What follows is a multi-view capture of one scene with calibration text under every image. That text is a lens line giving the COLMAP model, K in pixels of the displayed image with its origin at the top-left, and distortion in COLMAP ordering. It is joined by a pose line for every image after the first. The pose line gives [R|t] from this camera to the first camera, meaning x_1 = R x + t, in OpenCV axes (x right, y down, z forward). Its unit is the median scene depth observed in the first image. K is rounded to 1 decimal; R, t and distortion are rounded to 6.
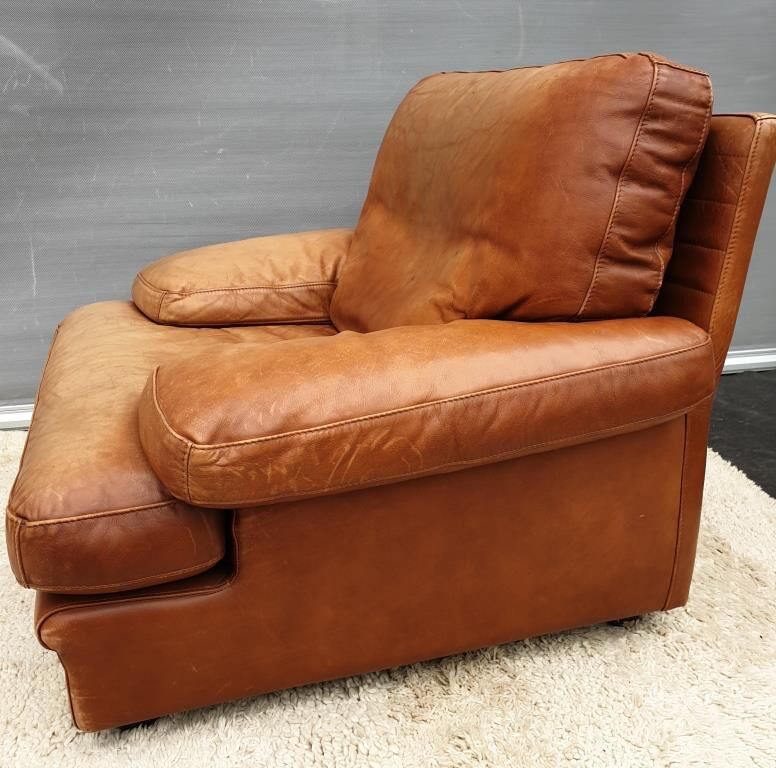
lens RADIAL K [[794.2, 0, 386.5], [0, 794.2, 355.1], [0, 0, 1]] dist [0.058053, -0.087395]
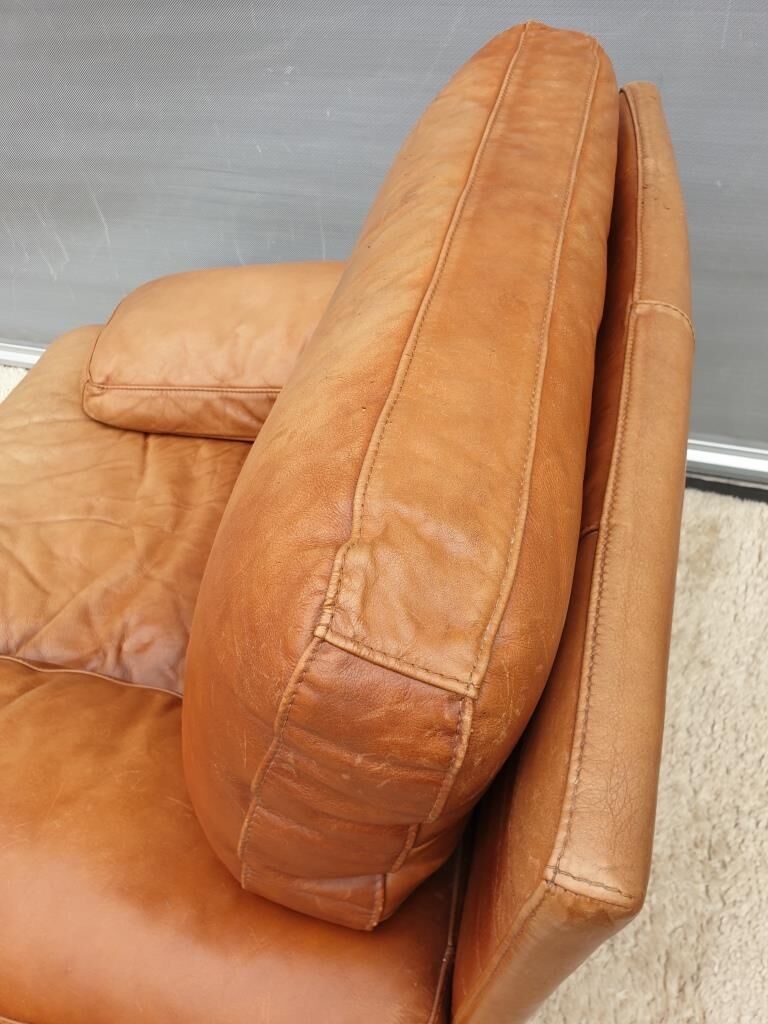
lens RADIAL K [[791.9, 0, 384.0], [0, 791.9, 512.0], [0, 0, 1]] dist [0.006091, 0.010547]
pose [[0.862556, 0.318449, -0.393176, 0.474064], [-0.075358, 0.849277, 0.522542, -0.587770], [0.500318, -0.421093, 0.756546, 0.748871]]
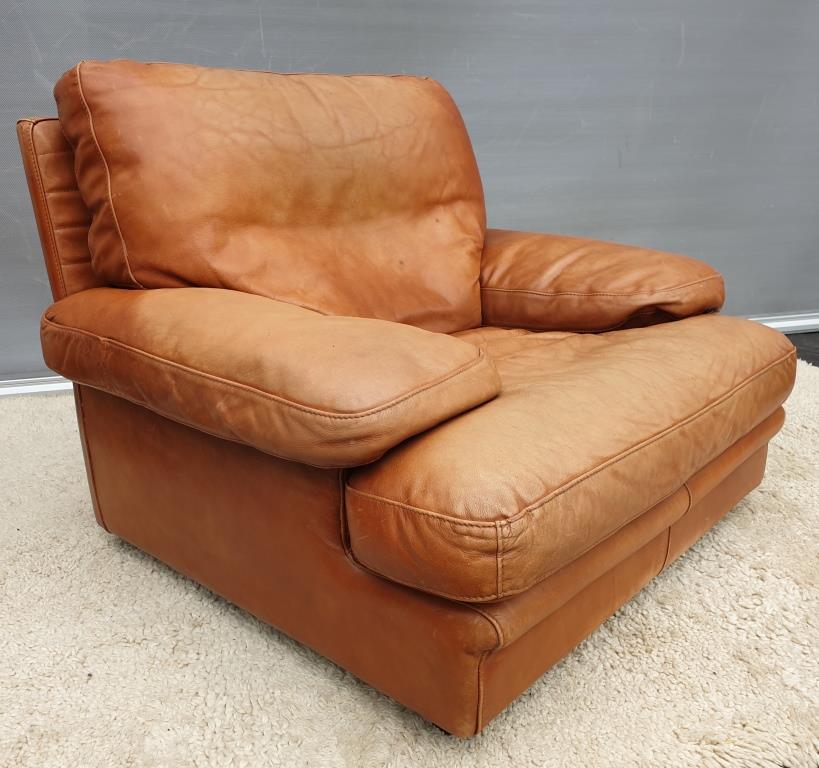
lens RADIAL K [[832.8, 0, 409.4], [0, 832.8, 399.1], [0, 0, 1]] dist [0.036824, -0.014127]
pose [[-0.510681, -0.253805, 0.821455, -1.291516], [0.271054, 0.859185, 0.433971, -0.574793], [-0.815926, 0.444279, -0.369974, 1.998701]]
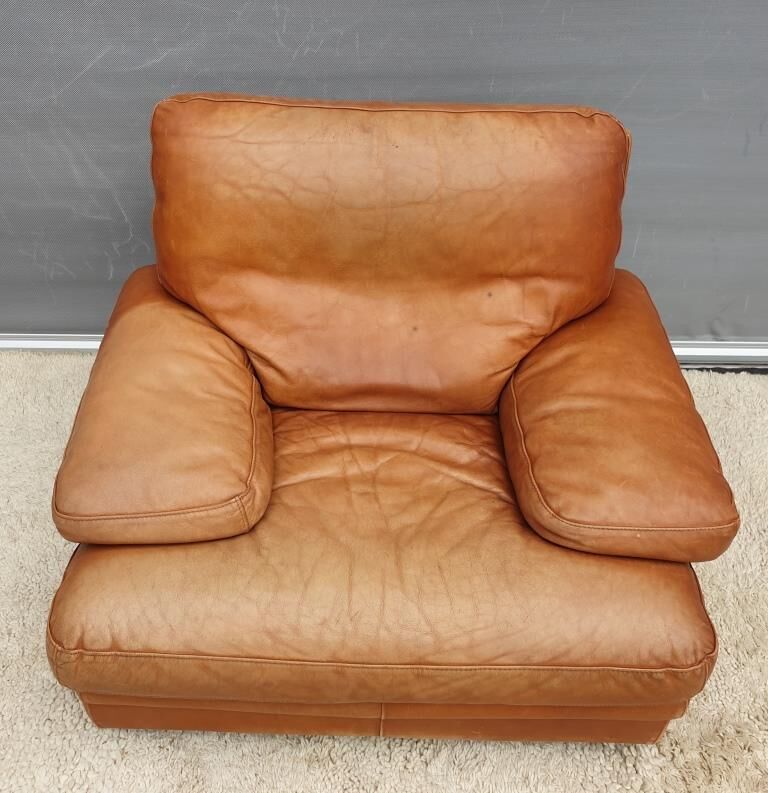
lens RADIAL K [[793.6, 0, 355.1], [0, 793.6, 396.9], [0, 0, 1]] dist [0.084118, -0.197399]
pose [[0.328667, -0.586350, 0.740386, -1.152296], [0.262741, 0.809756, 0.524654, -0.824692], [-0.907163, 0.022093, 0.420198, 0.816136]]
